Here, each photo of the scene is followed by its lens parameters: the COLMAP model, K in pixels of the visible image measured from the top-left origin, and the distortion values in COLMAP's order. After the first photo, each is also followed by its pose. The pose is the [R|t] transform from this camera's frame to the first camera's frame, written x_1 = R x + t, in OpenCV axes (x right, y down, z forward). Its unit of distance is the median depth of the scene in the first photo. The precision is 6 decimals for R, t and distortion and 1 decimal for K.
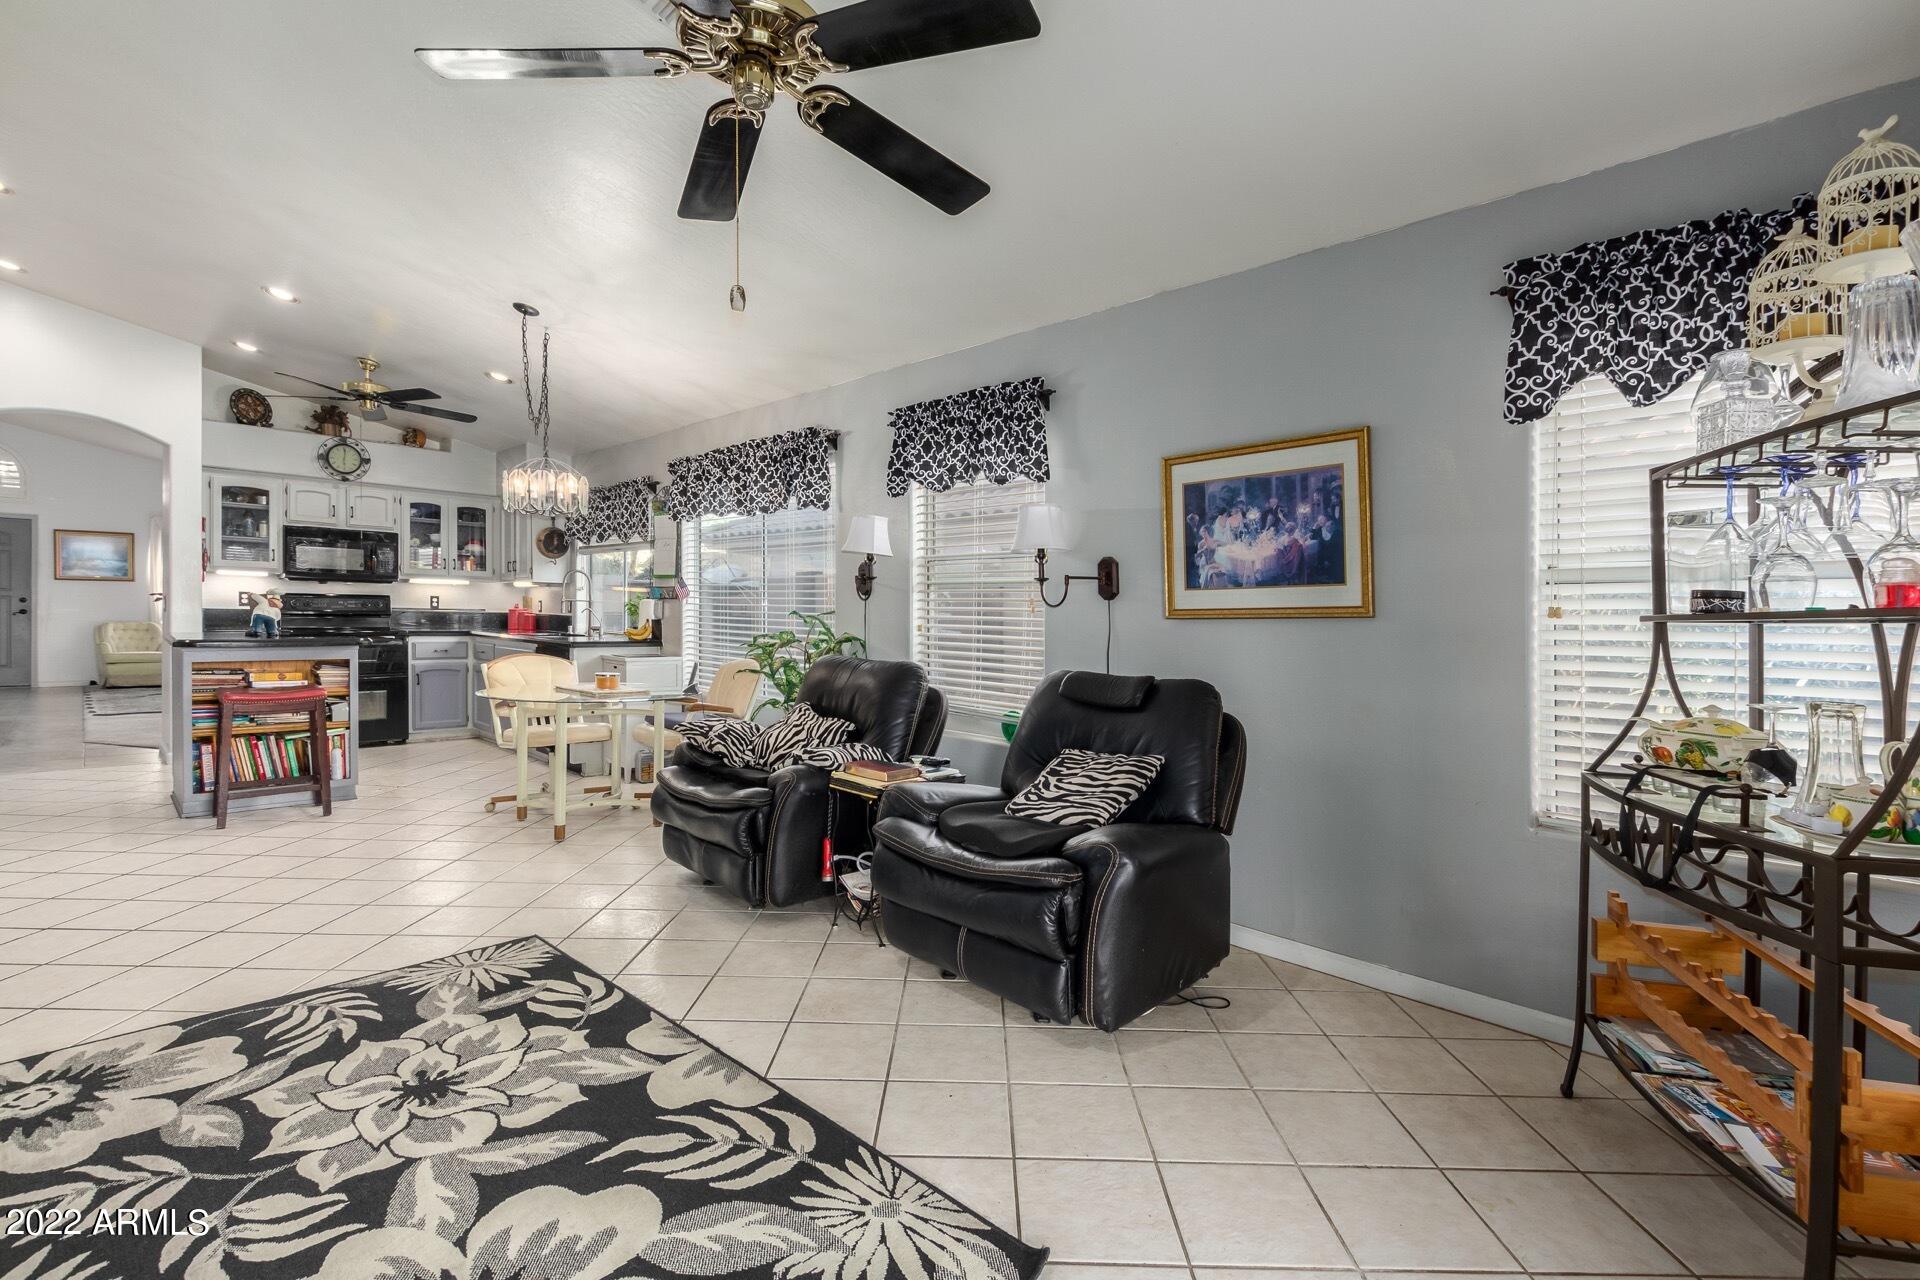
lens RADIAL K [[884.3, 0, 966.7], [0, 884.3, 632.4], [0, 0, 1]] dist [0.004120, -0.002700]
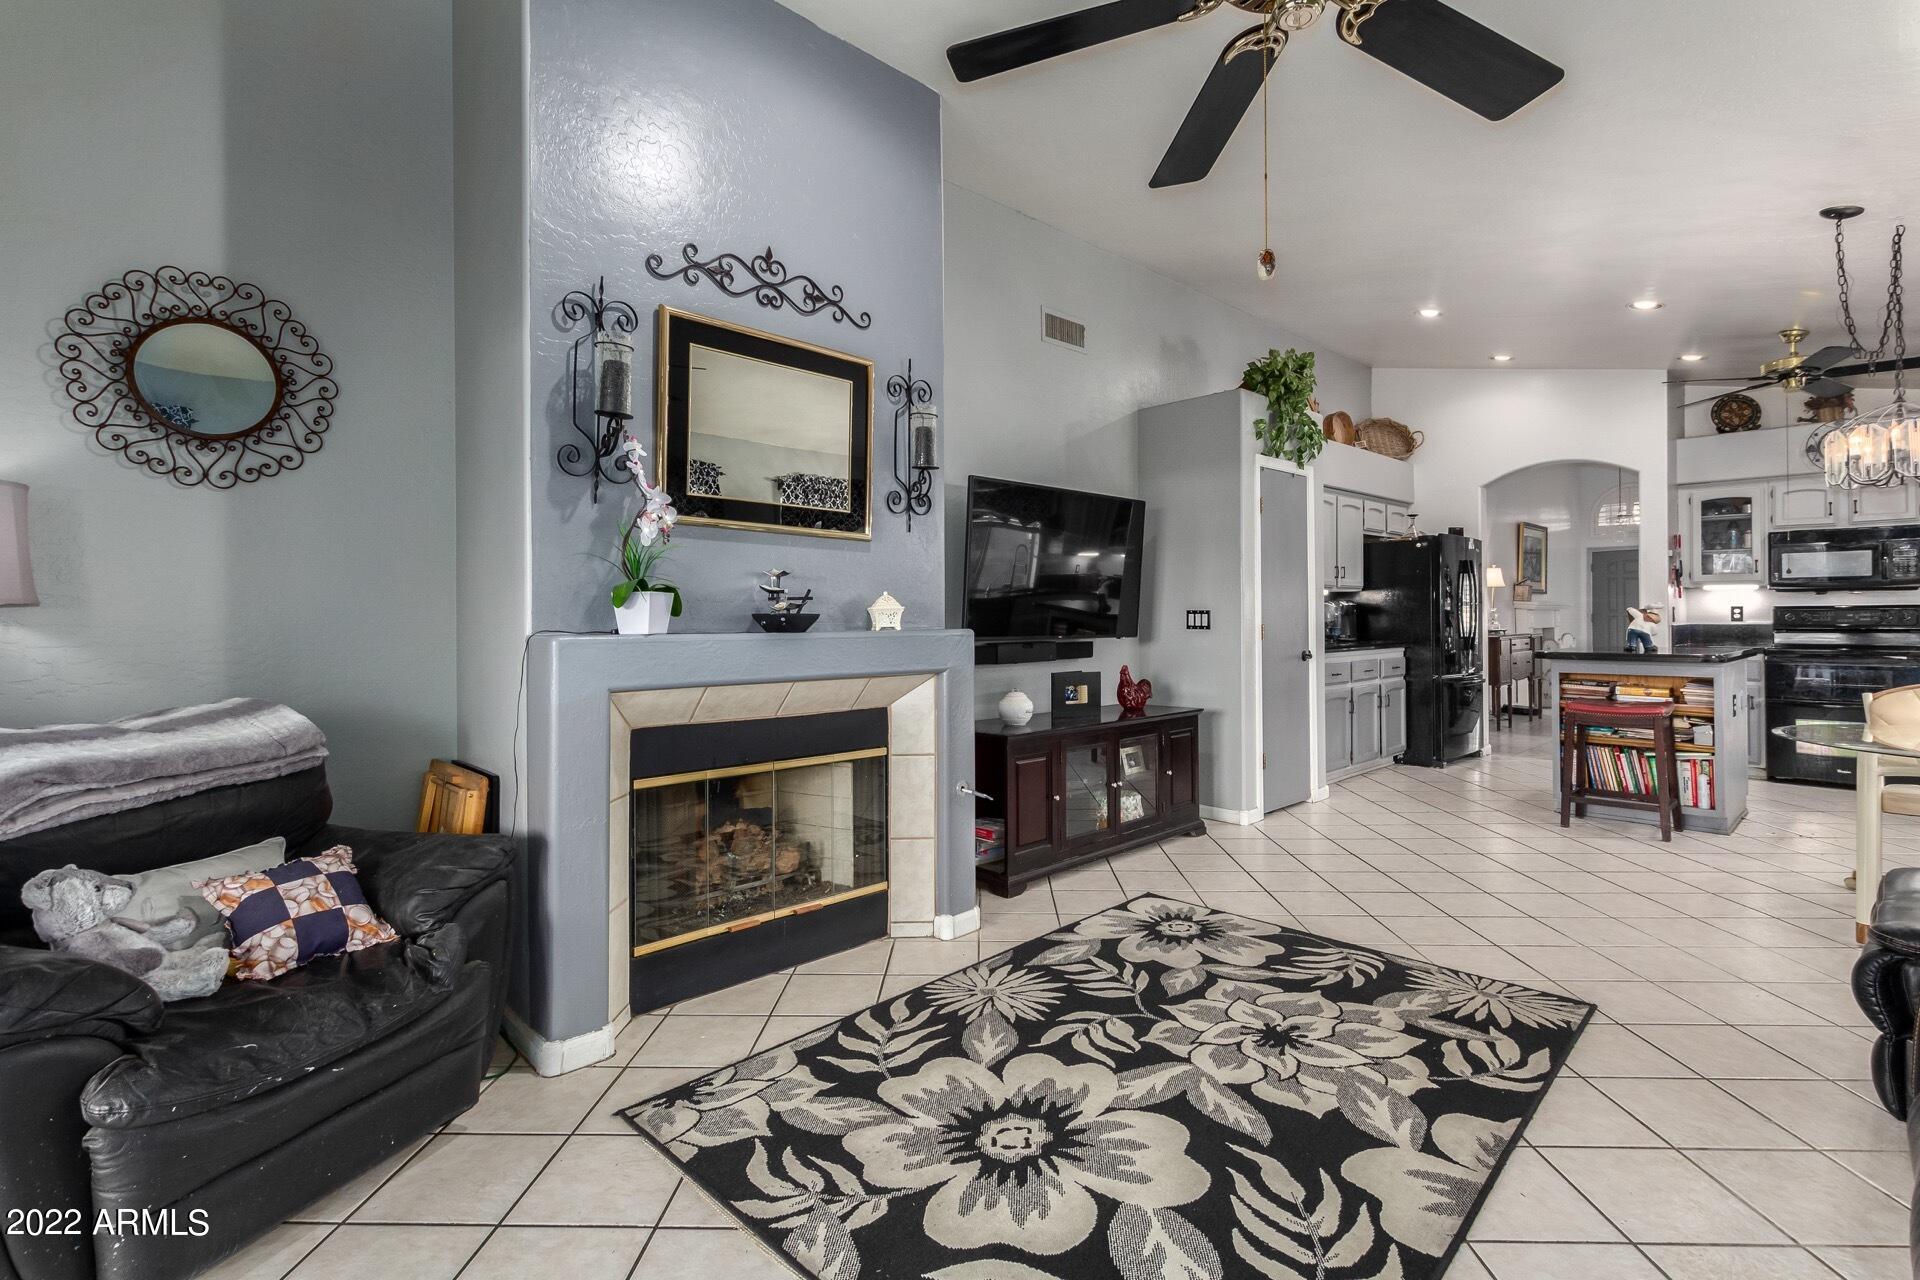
lens RADIAL K [[884.3, 0, 959.3], [0, 884.3, 631.5], [0, 0, 1]] dist [0.004120, -0.002700]
pose [[-0.027769, -0.005973, -0.999597, 0.393118], [-0.016817, 0.999843, -0.005507, 0.002068], [0.999473, 0.016657, -0.027865, 0.435525]]
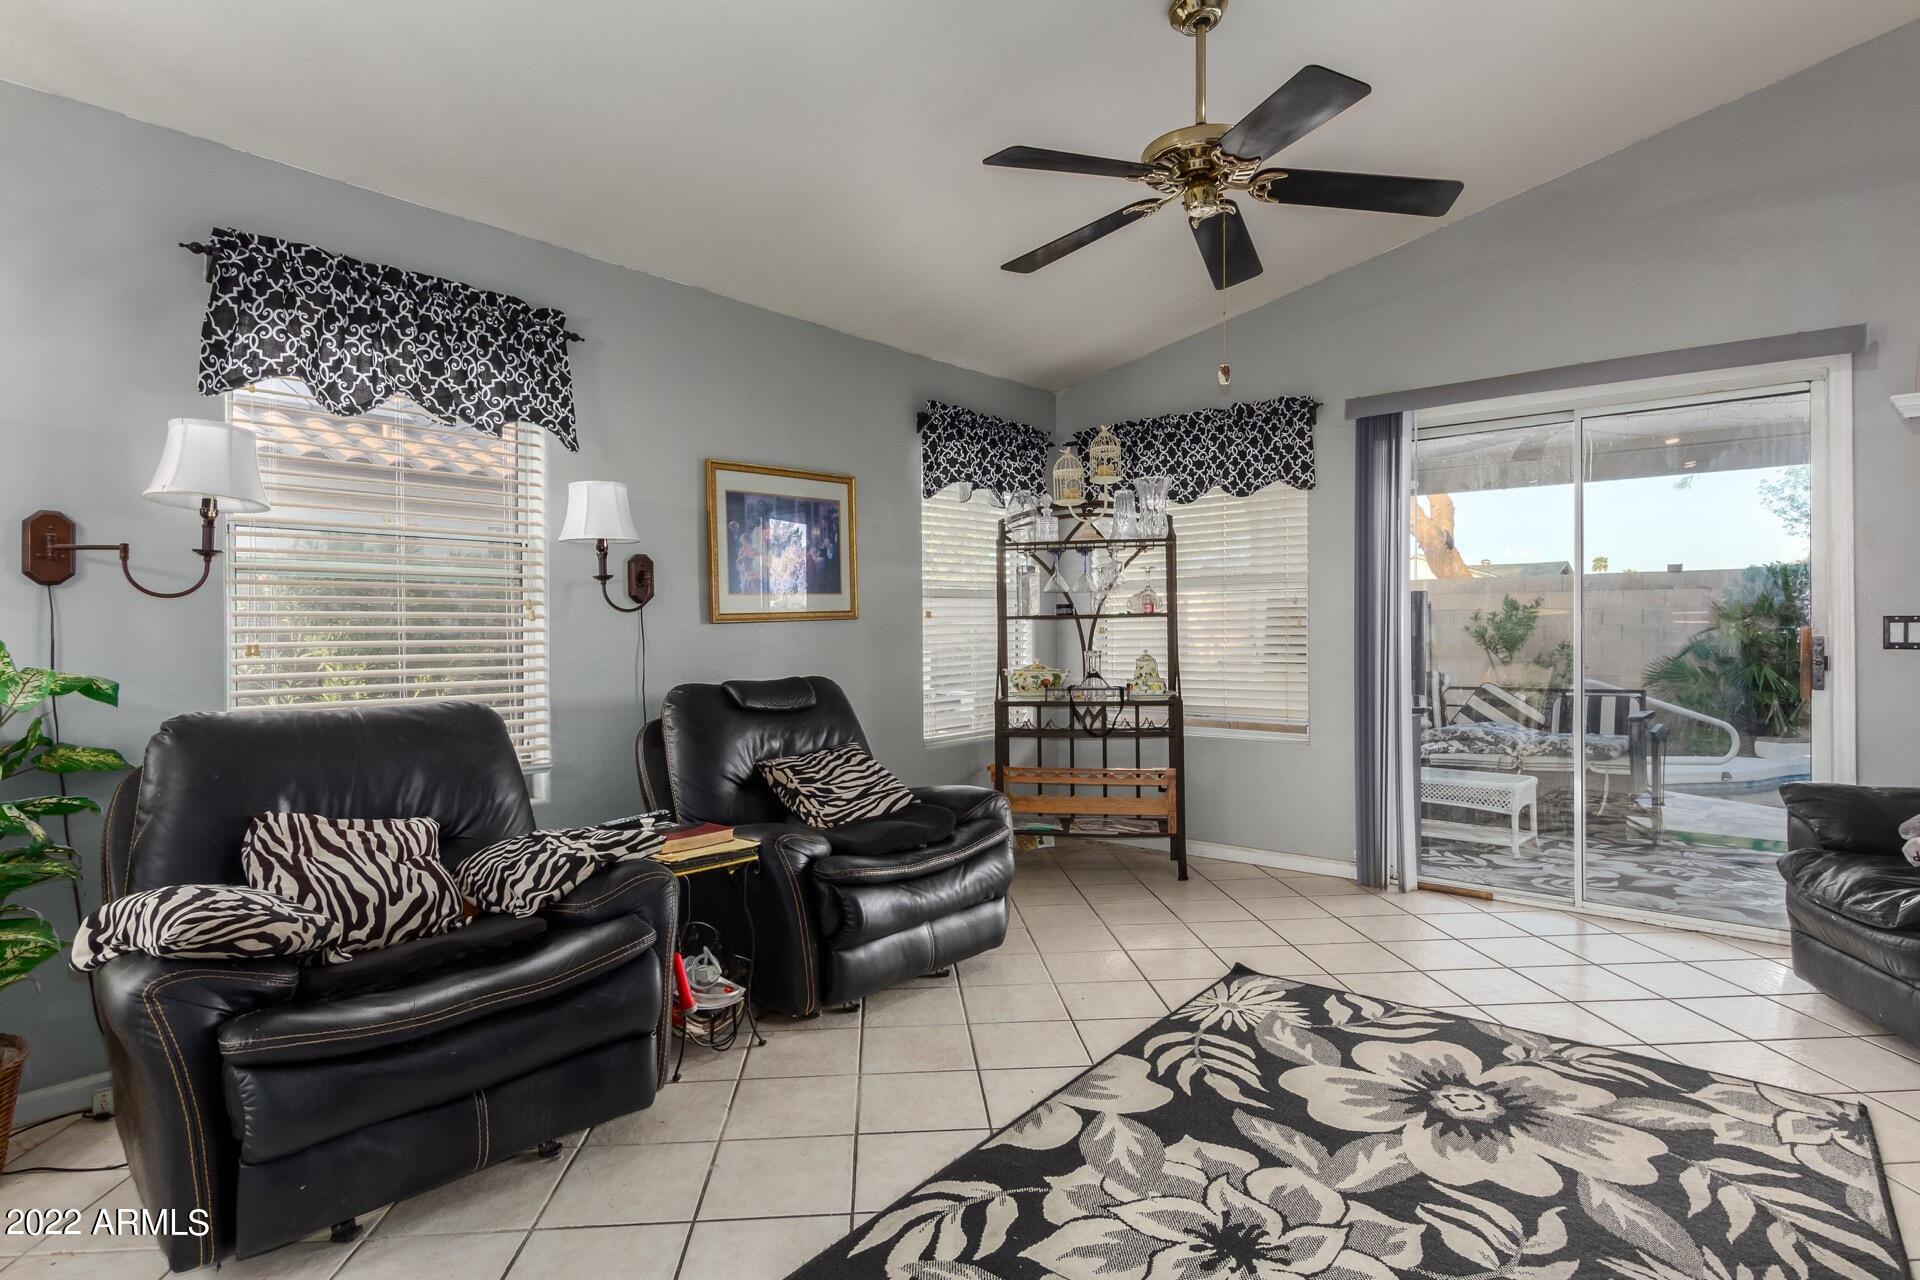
lens RADIAL K [[1006.5, 0, 955.0], [0, 1006.5, 628.7], [0, 0, 1]] dist [0.007367, -0.003525]
pose [[-0.076183, -0.020456, 0.996884, -1.034418], [0.024502, 0.999449, 0.022381, -0.031685], [-0.996793, 0.026131, -0.075640, 0.921408]]
